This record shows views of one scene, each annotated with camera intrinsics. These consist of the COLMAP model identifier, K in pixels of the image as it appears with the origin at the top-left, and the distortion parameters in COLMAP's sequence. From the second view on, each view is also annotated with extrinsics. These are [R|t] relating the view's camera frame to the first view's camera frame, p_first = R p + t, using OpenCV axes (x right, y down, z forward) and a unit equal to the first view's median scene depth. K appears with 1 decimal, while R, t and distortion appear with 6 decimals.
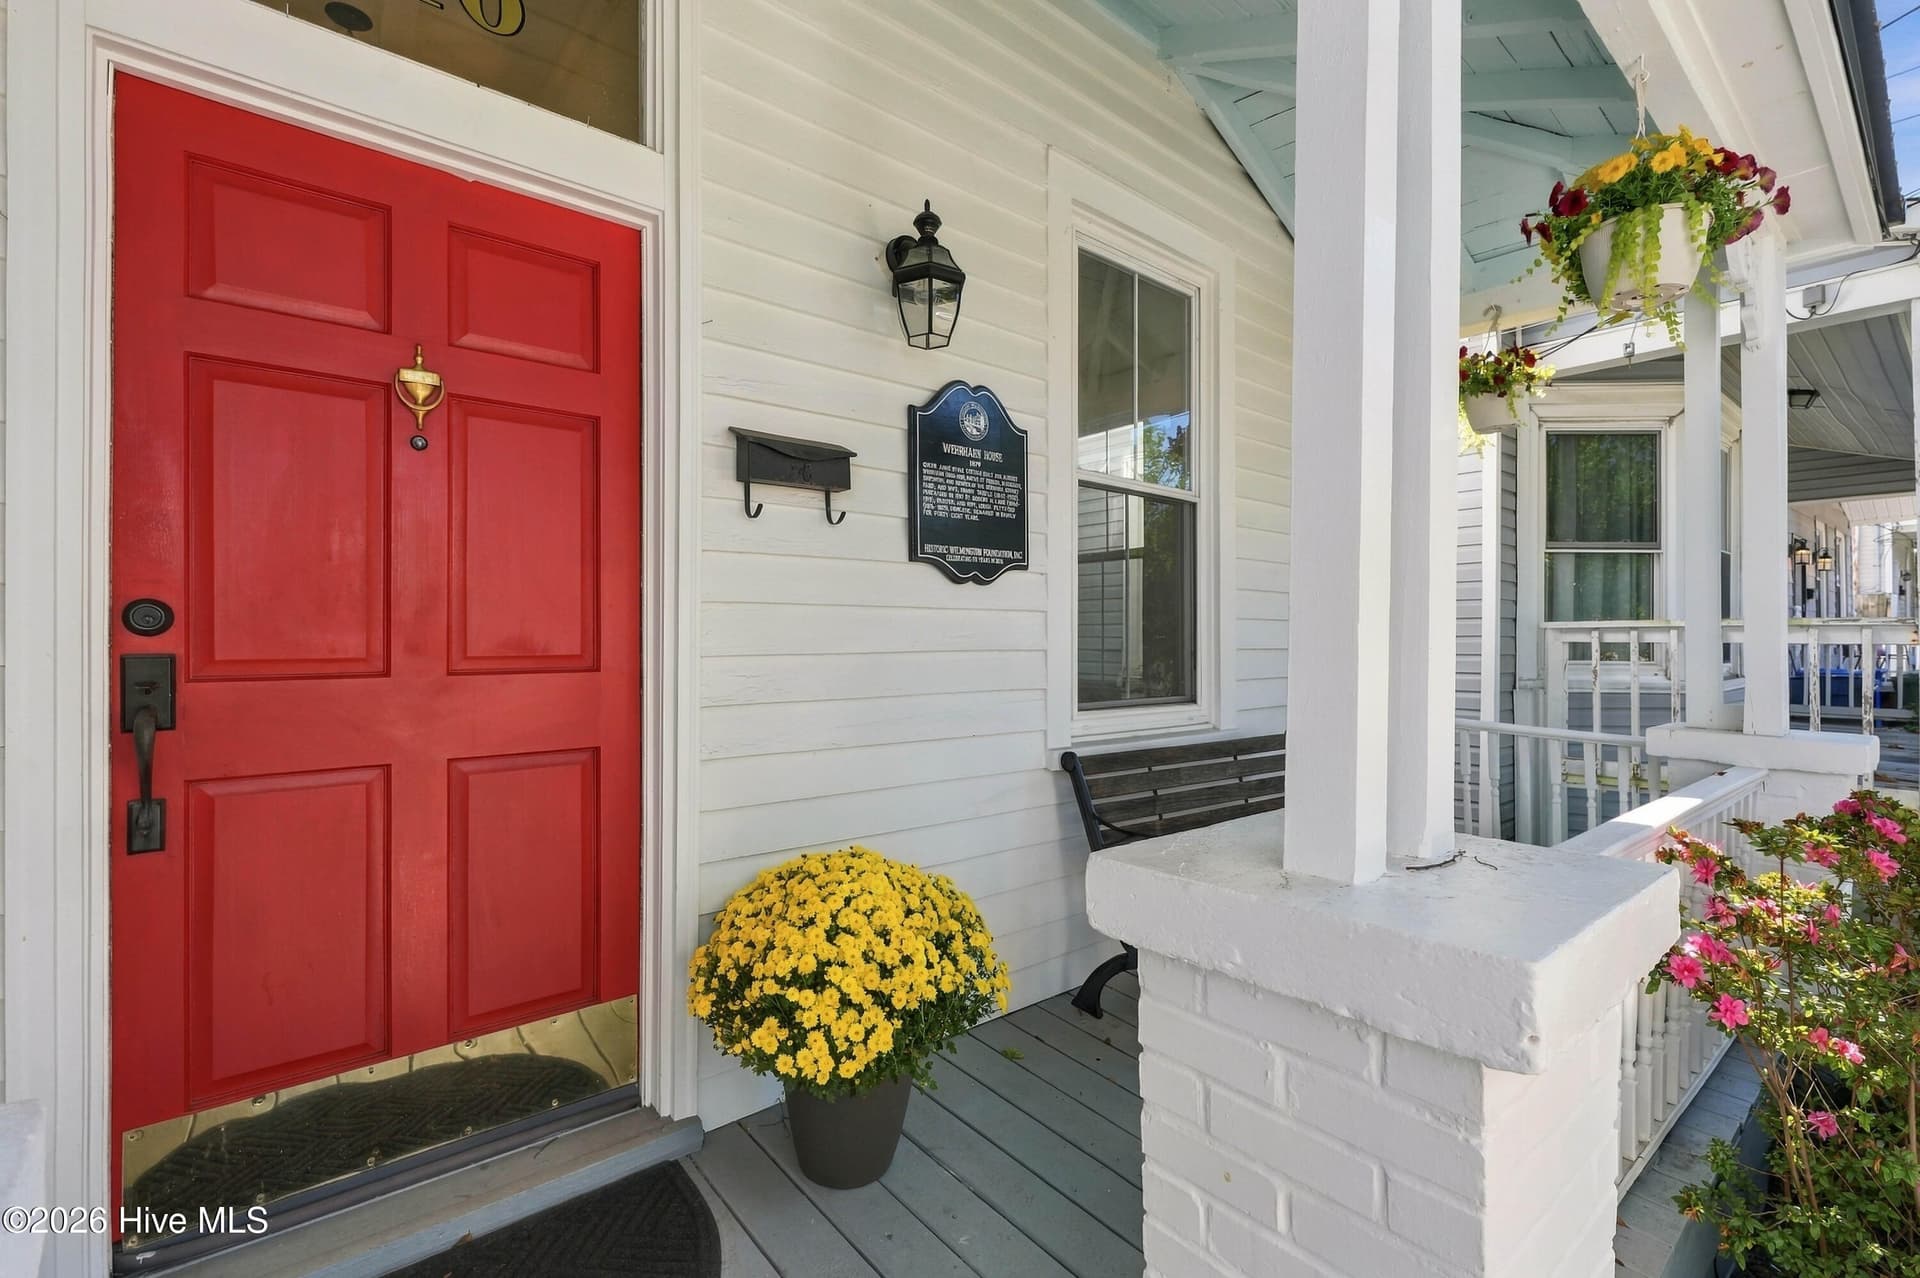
lens RADIAL K [[862.4, 0, 968.1], [0, 862.4, 642.6], [0, 0, 1]] dist [0.002847, 0.000177]
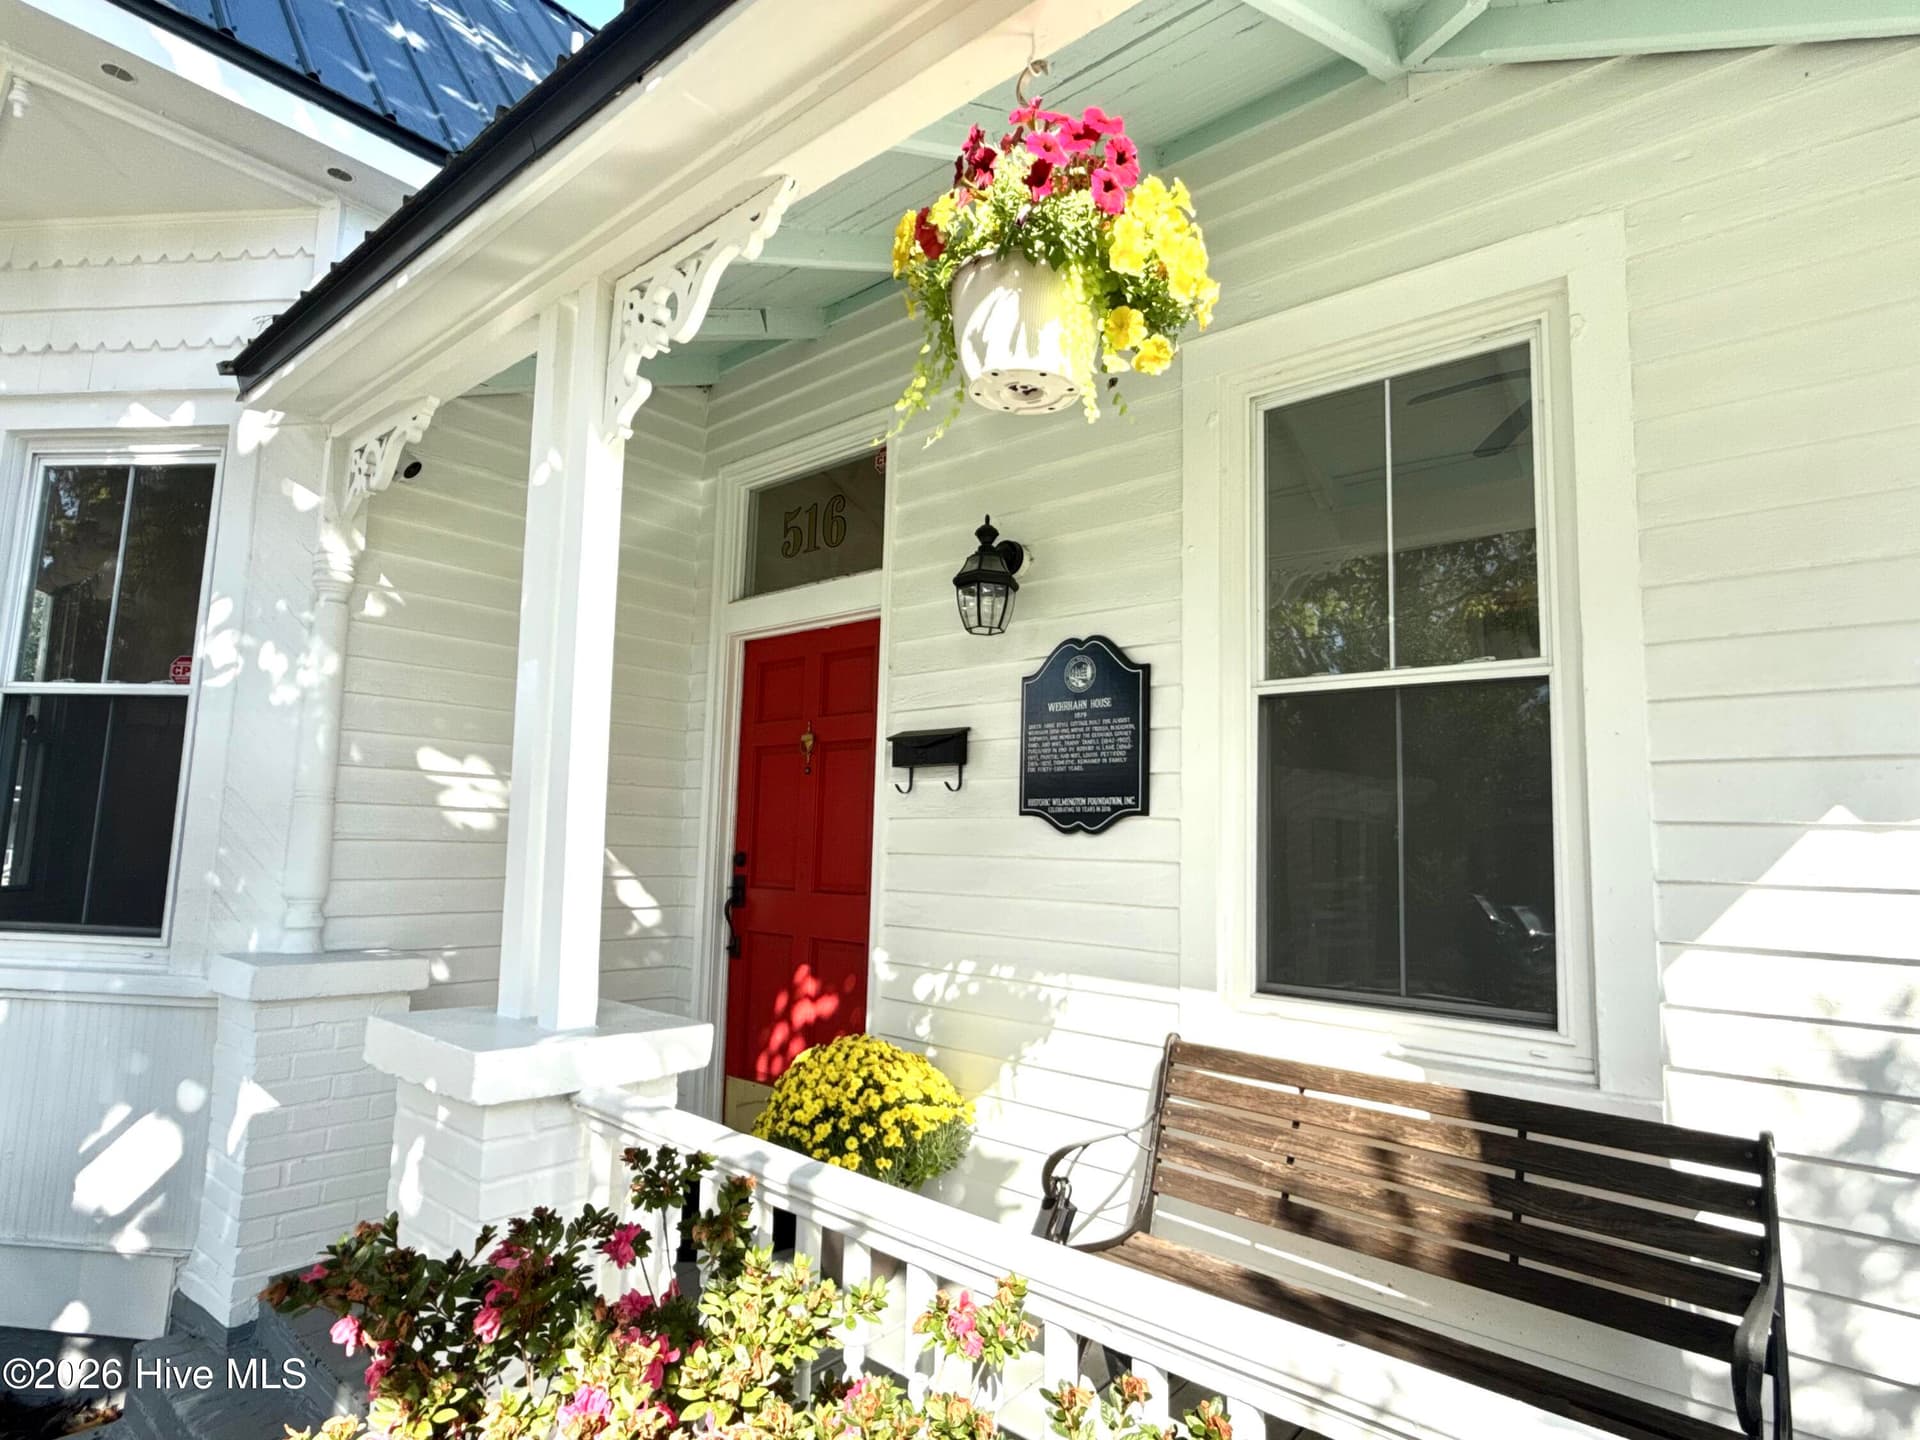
lens RADIAL K [[1059.5, 0, 960.0], [0, 1059.5, 720.0], [0, 0, 1]] dist [-0.000076, 0.000890]
pose [[0.141519, -0.111077, -0.983684, 1.220821], [-0.024408, 0.992991, -0.115639, -0.053497], [0.989635, 0.040375, 0.137816, 0.689353]]
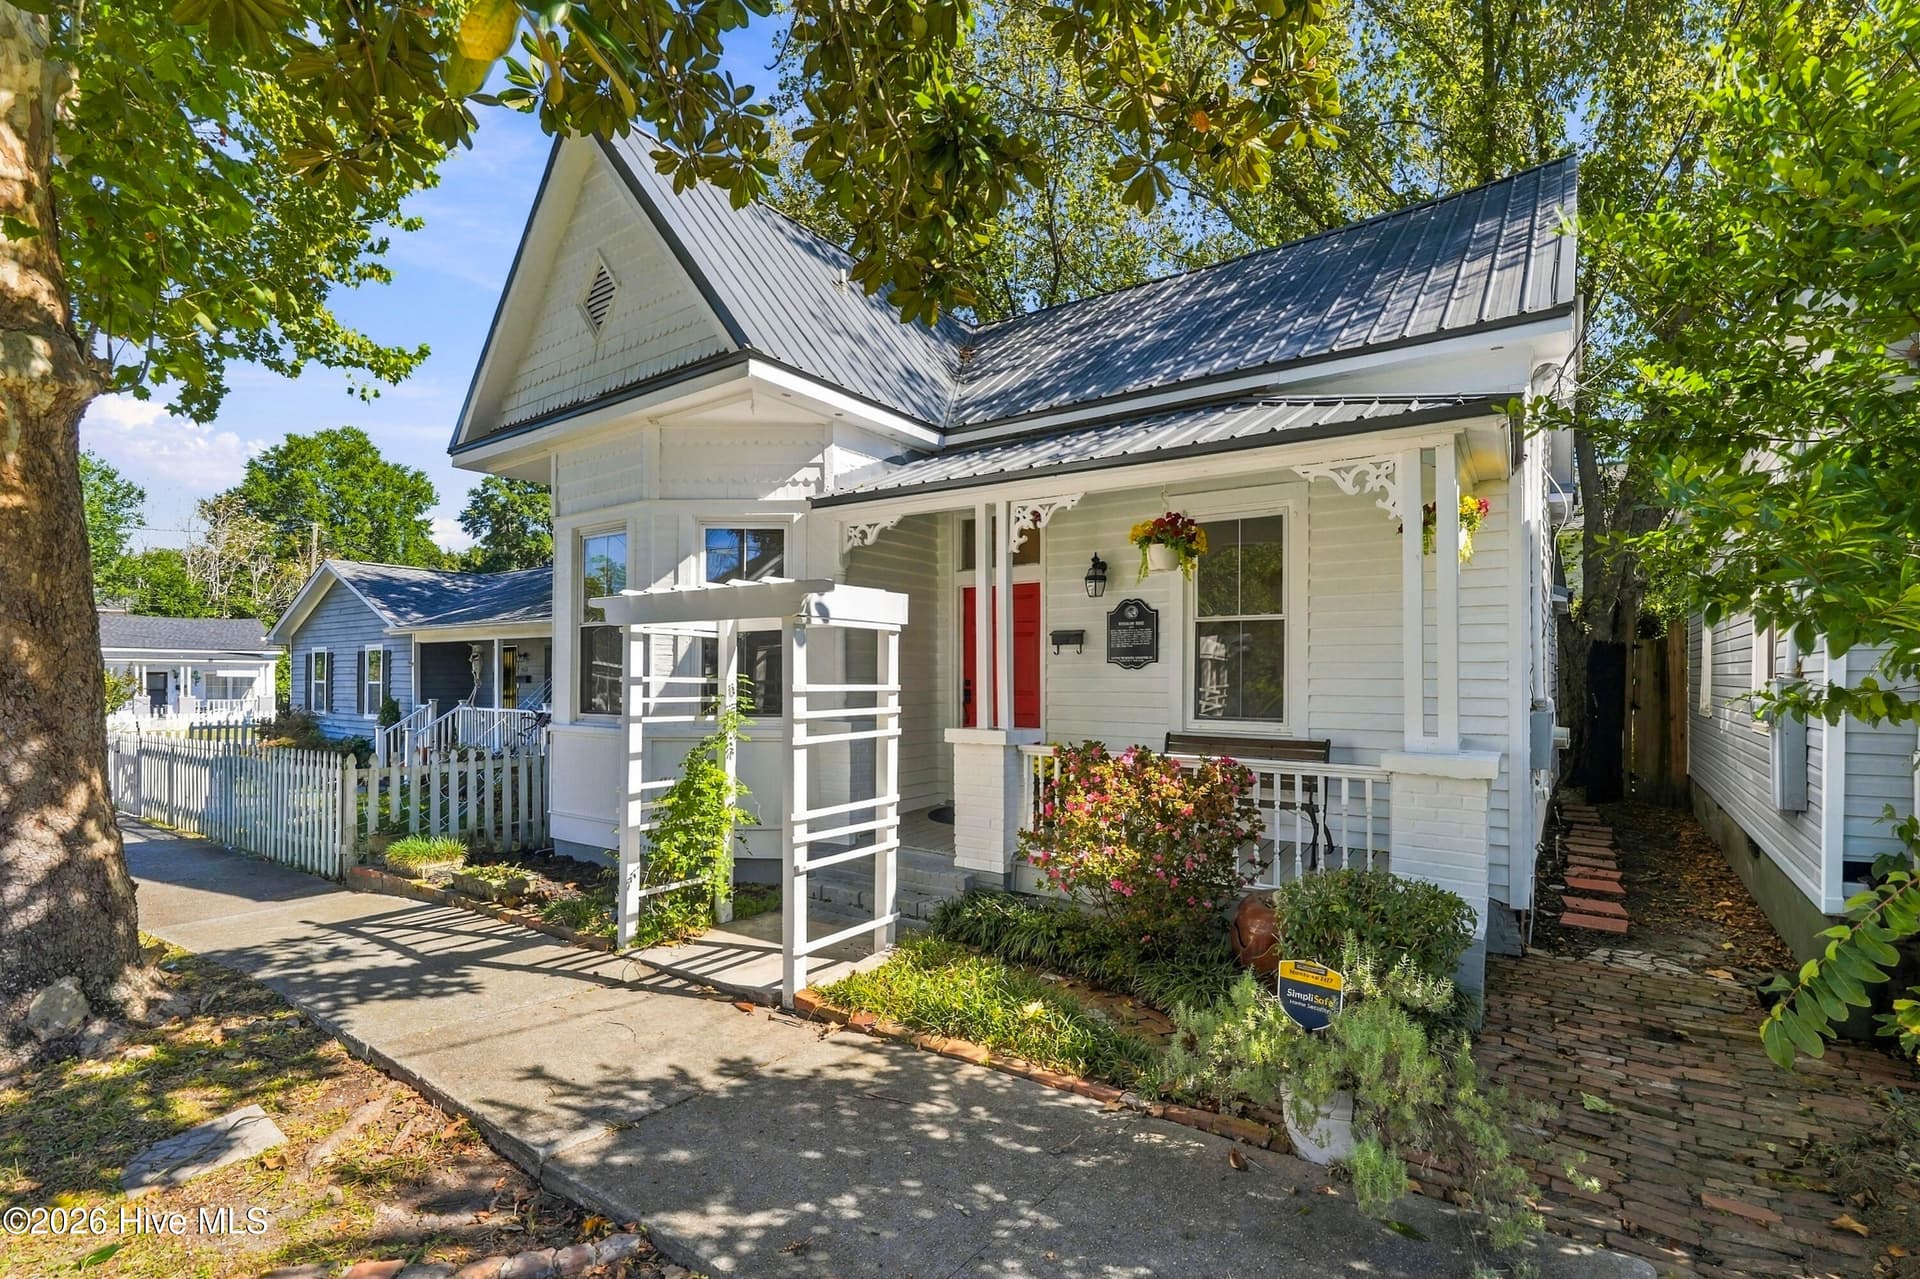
lens RADIAL K [[880.1, 0, 962.1], [0, 880.1, 677.6], [0, 0, 1]] dist [0.000537, 0.000033]
pose [[0.228242, 0.004419, -0.973594, 2.740119], [-0.002453, 0.999989, 0.003963, -0.049112], [0.973601, 0.001484, 0.228250, -0.217584]]
